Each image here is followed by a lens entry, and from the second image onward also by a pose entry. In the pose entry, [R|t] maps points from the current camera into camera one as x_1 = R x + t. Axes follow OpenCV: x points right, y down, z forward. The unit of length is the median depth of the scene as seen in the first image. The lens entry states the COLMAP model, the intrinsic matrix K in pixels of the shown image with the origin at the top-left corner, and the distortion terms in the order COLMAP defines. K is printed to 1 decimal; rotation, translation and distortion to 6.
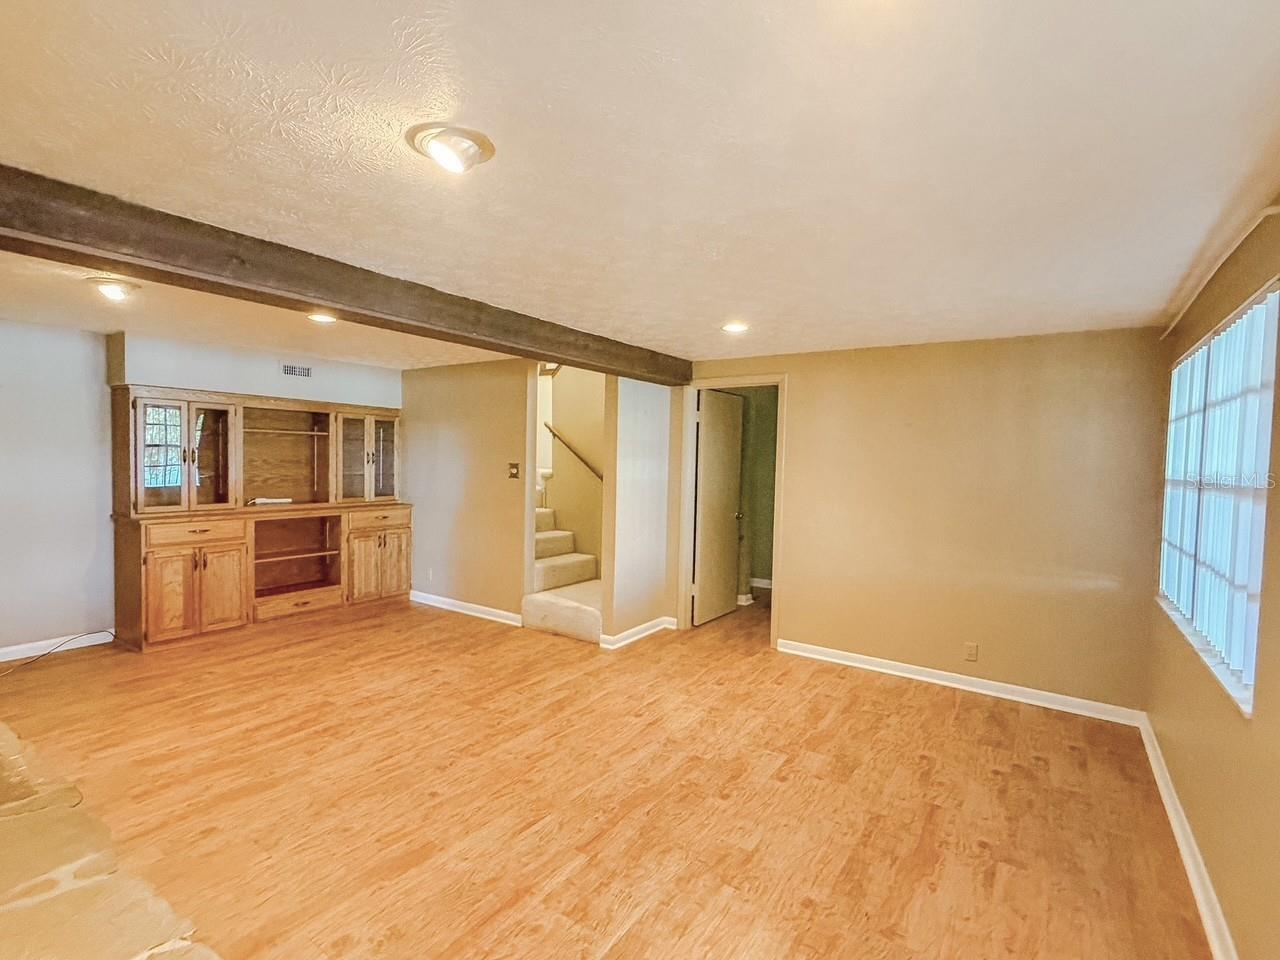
lens RADIAL K [[607.5, 0, 640.9], [0, 607.5, 486.5], [0, 0, 1]] dist [-0.002517, 0.000140]
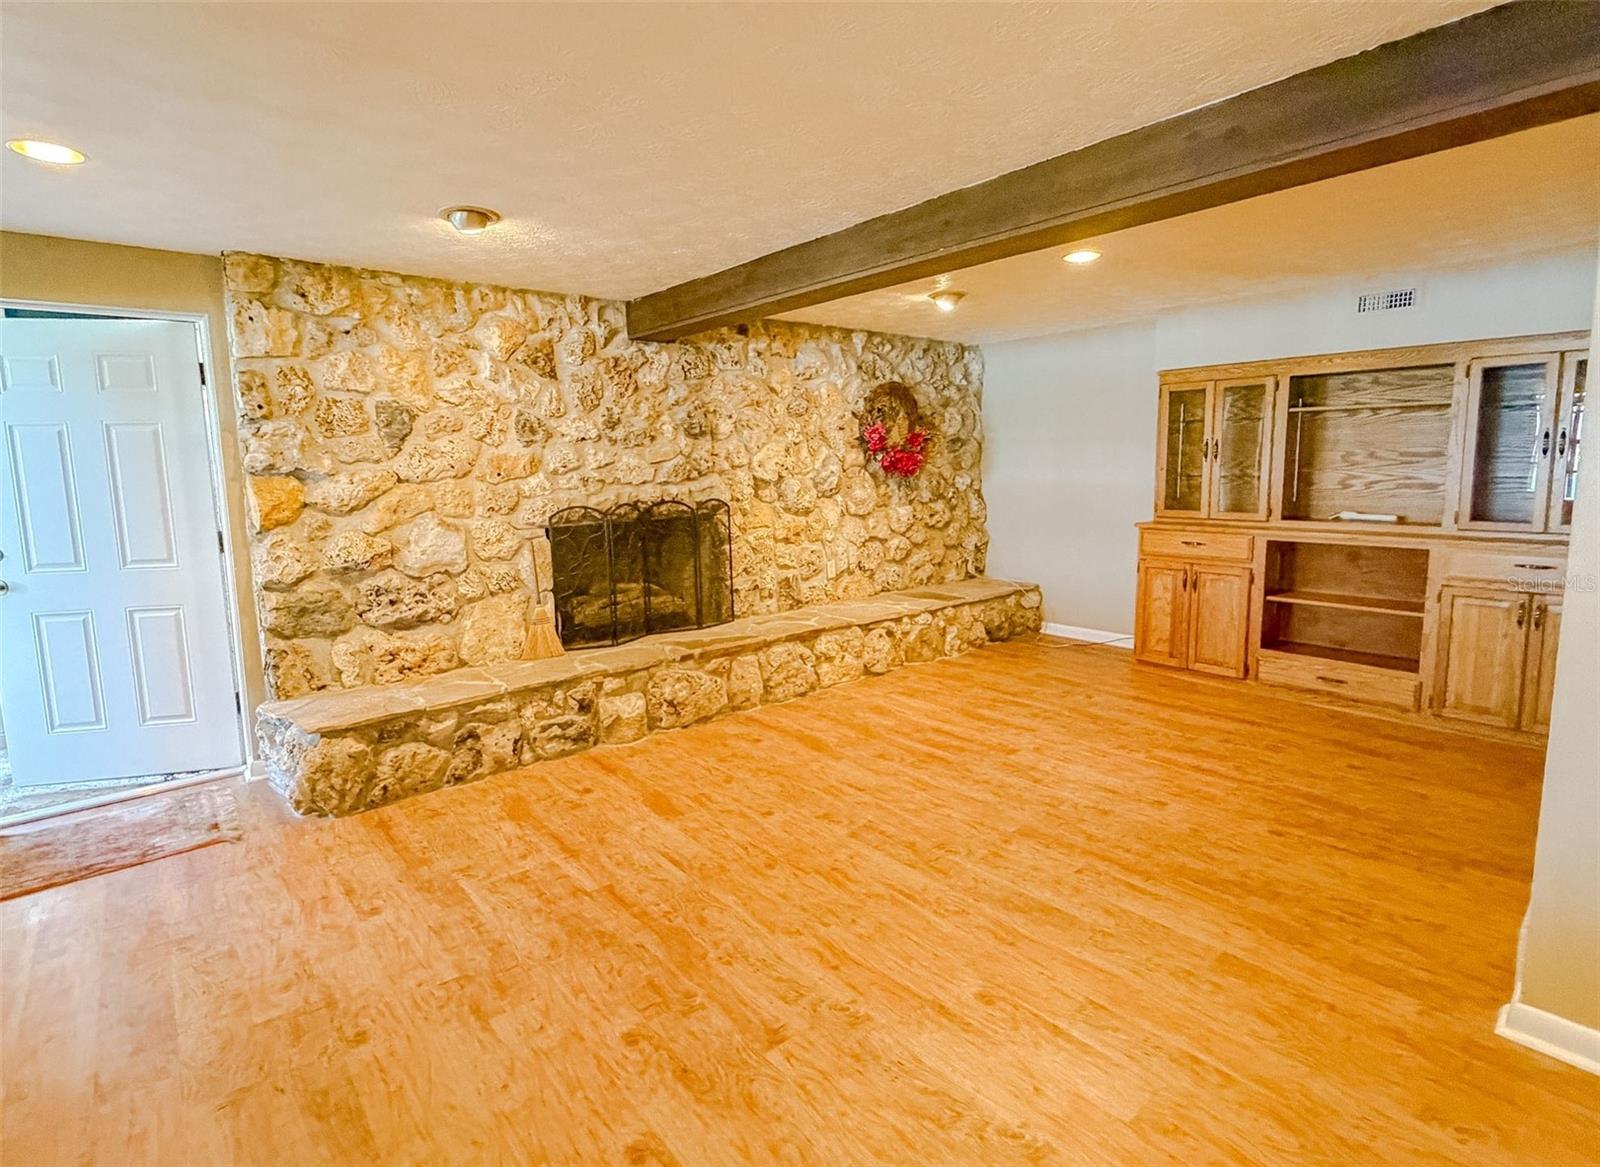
lens RADIAL K [[823.3, 0, 801.3], [0, 823.3, 566.6], [0, 0, 1]] dist [0.000356, 0.000606]
pose [[-0.291003, 0.105666, -0.950869, 0.552585], [-0.034955, 0.992044, 0.120939, -0.012133], [0.956083, 0.068431, -0.284995, 0.961611]]
